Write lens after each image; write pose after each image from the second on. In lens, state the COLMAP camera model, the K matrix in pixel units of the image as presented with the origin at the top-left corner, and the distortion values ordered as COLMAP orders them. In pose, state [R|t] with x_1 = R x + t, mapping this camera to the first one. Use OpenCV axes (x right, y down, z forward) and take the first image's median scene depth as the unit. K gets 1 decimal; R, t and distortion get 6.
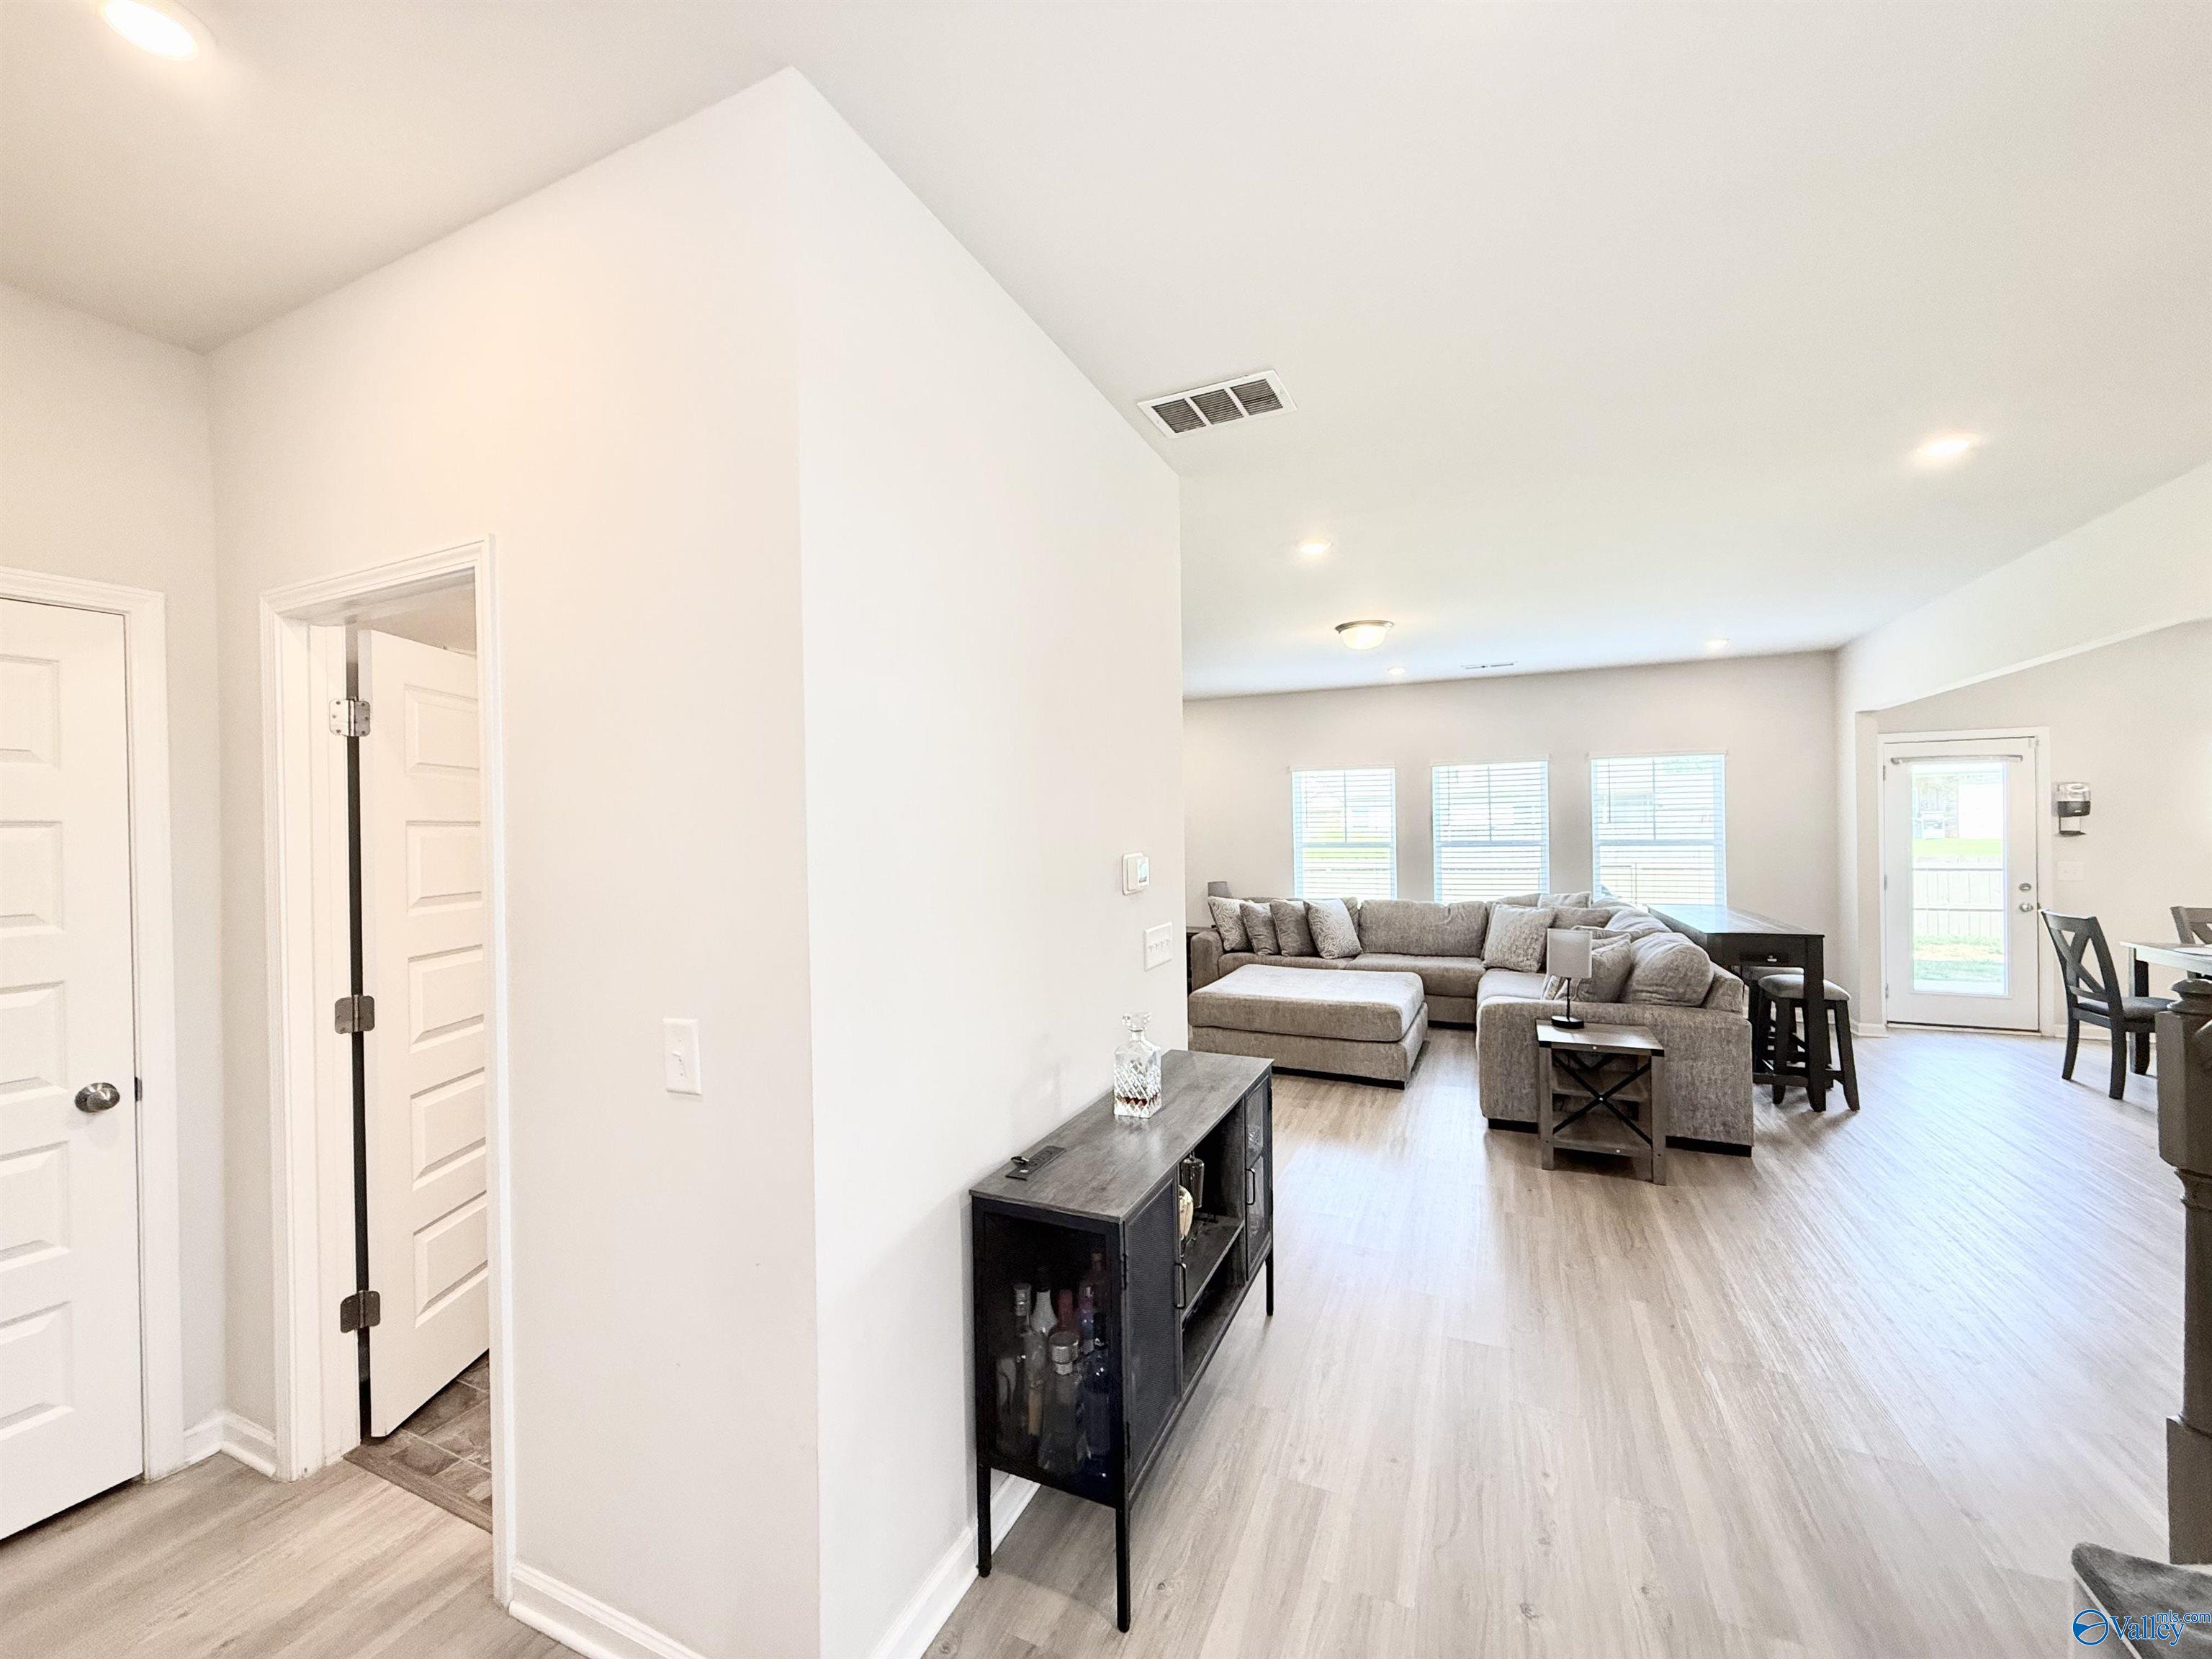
lens RADIAL K [[874.2, 0, 1099.9], [0, 874.2, 828.5], [0, 0, 1]] dist [0.000113, 0.000311]
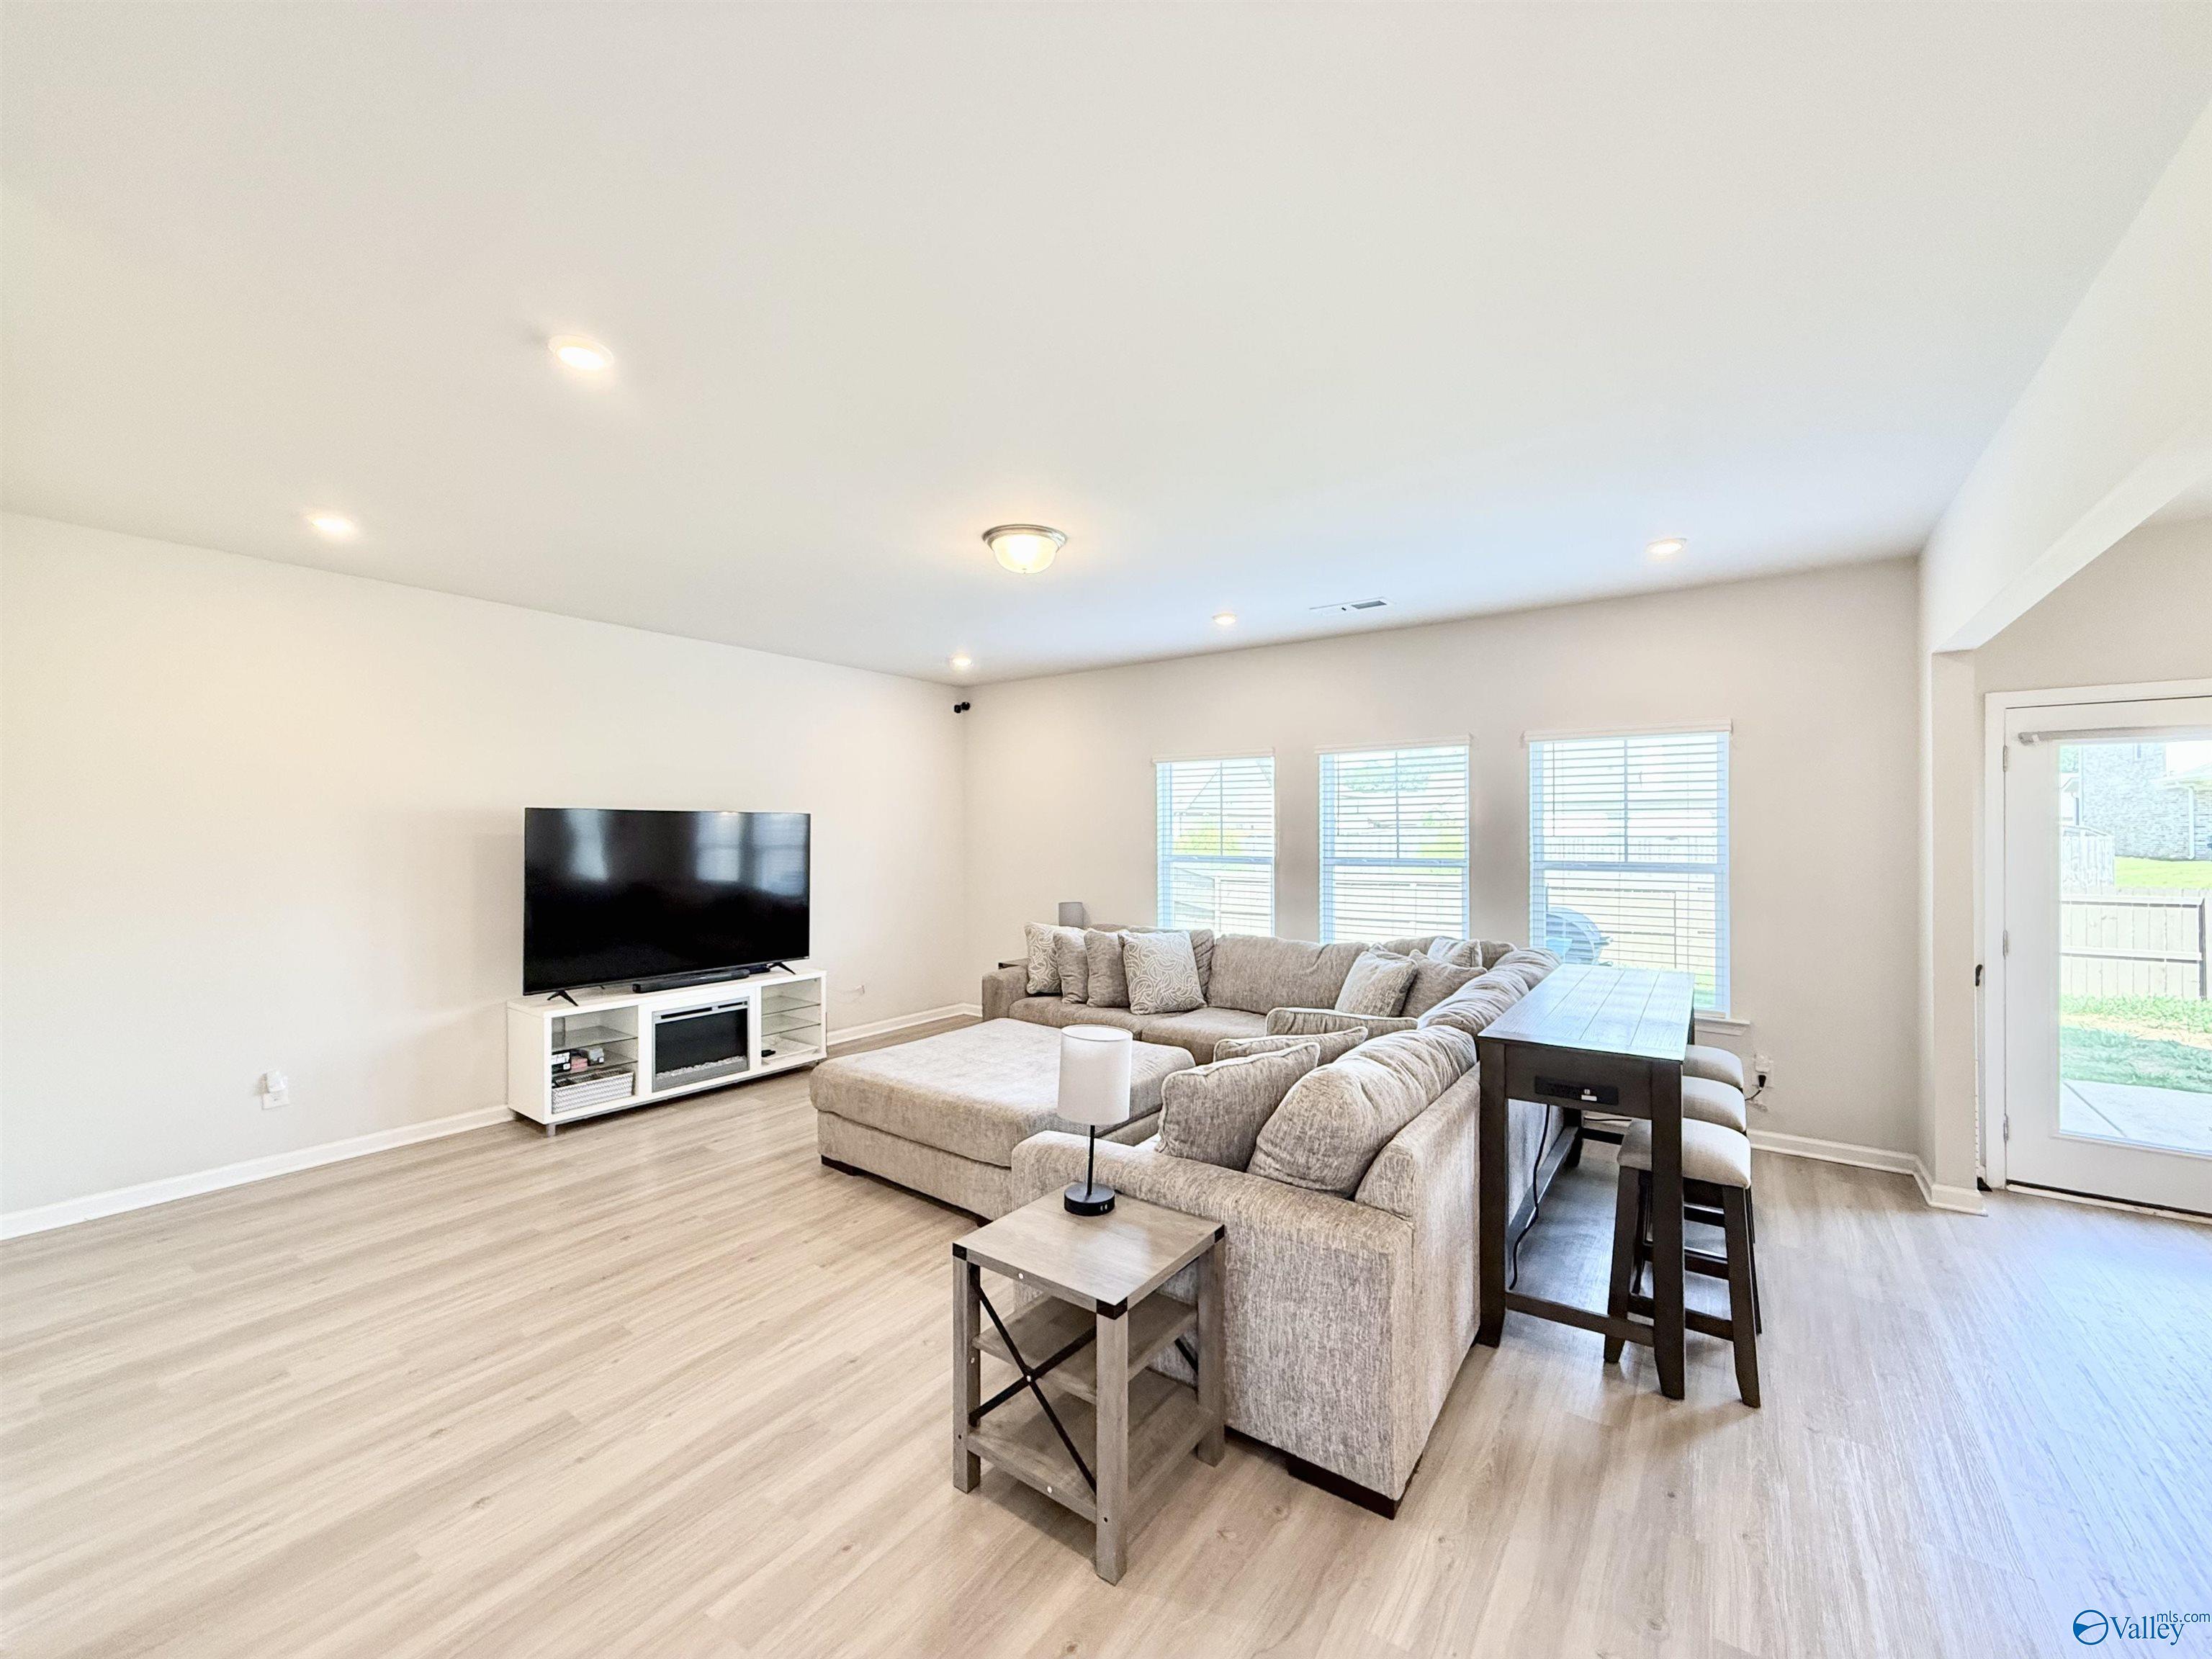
lens RADIAL K [[880.8, 0, 1096.0], [0, 880.8, 834.3], [0, 0, 1]] dist [-0.001548, -0.000083]
pose [[0.979858, 0.016530, -0.199011, 0.592686], [-0.016102, 0.999863, 0.003772, -0.007229], [0.199046, -0.000491, 0.979990, 0.424986]]
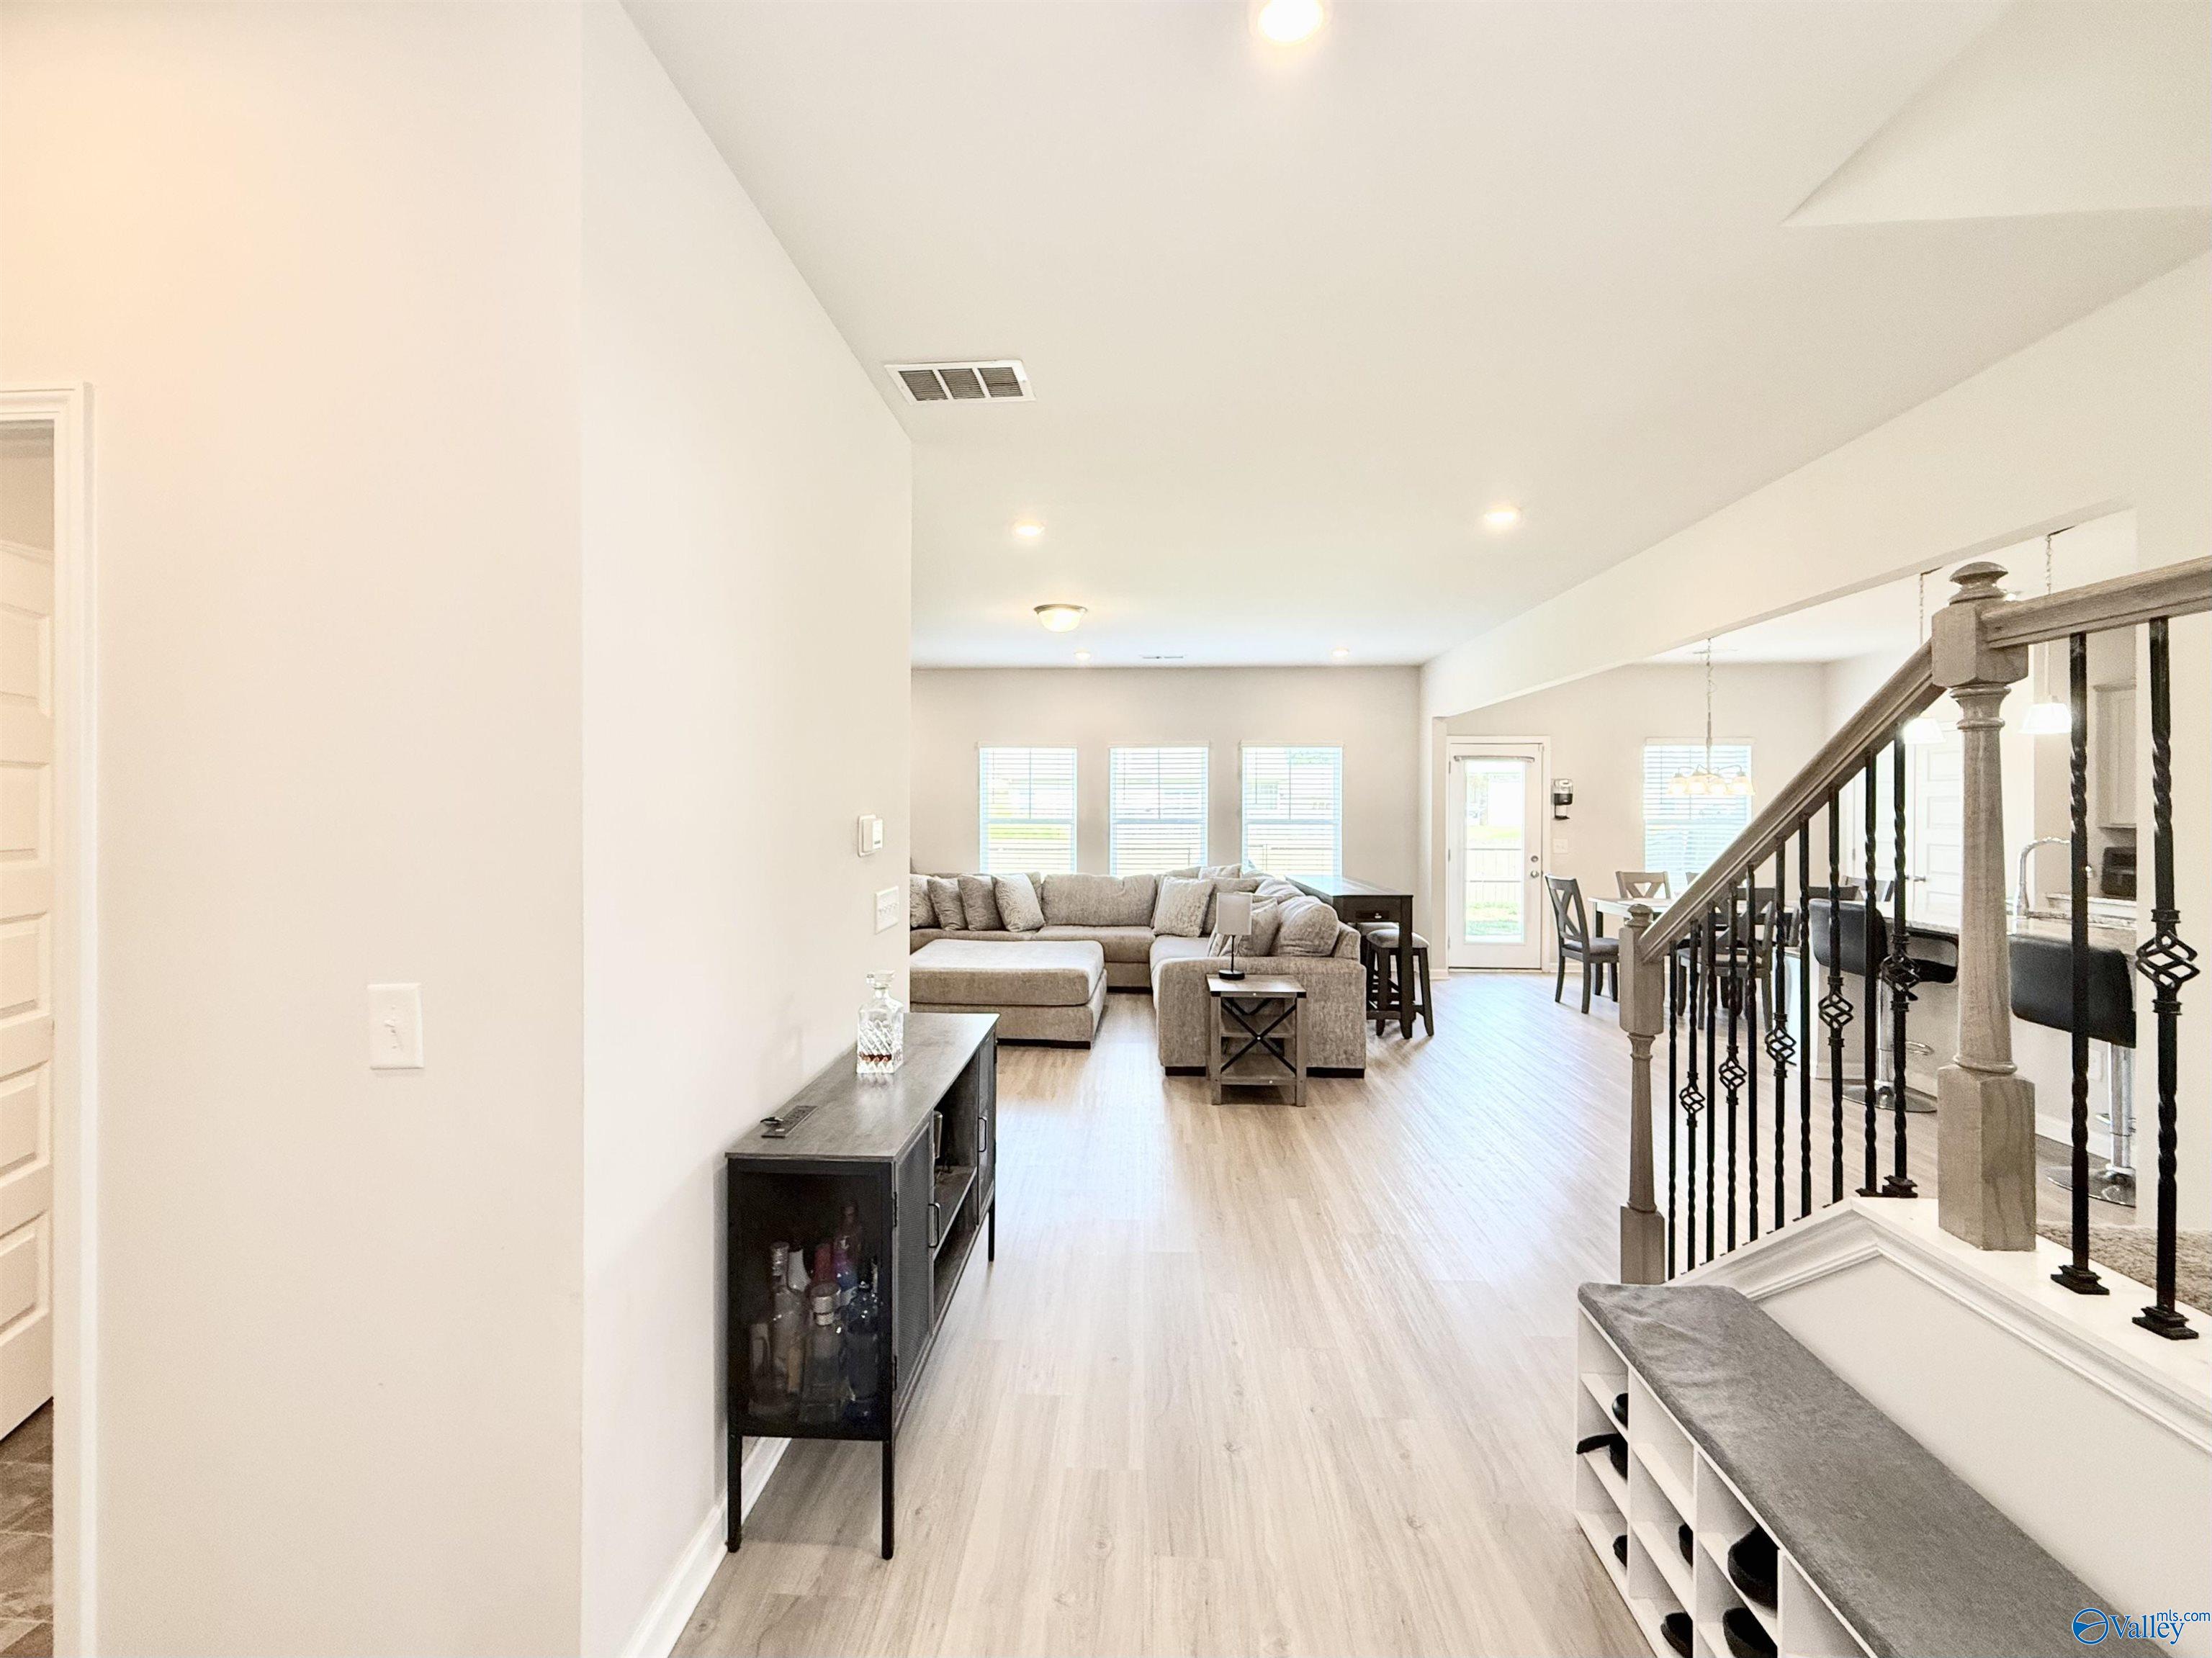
lens RADIAL K [[906.8, 0, 1098.8], [0, 906.8, 805.9], [0, 0, 1]] dist [0.001305, 0.000347]
pose [[0.931529, 0.018677, 0.363188, -0.053652], [-0.017503, 0.999826, -0.006524, 0.011774], [-0.363246, -0.000280, 0.931693, -0.032470]]
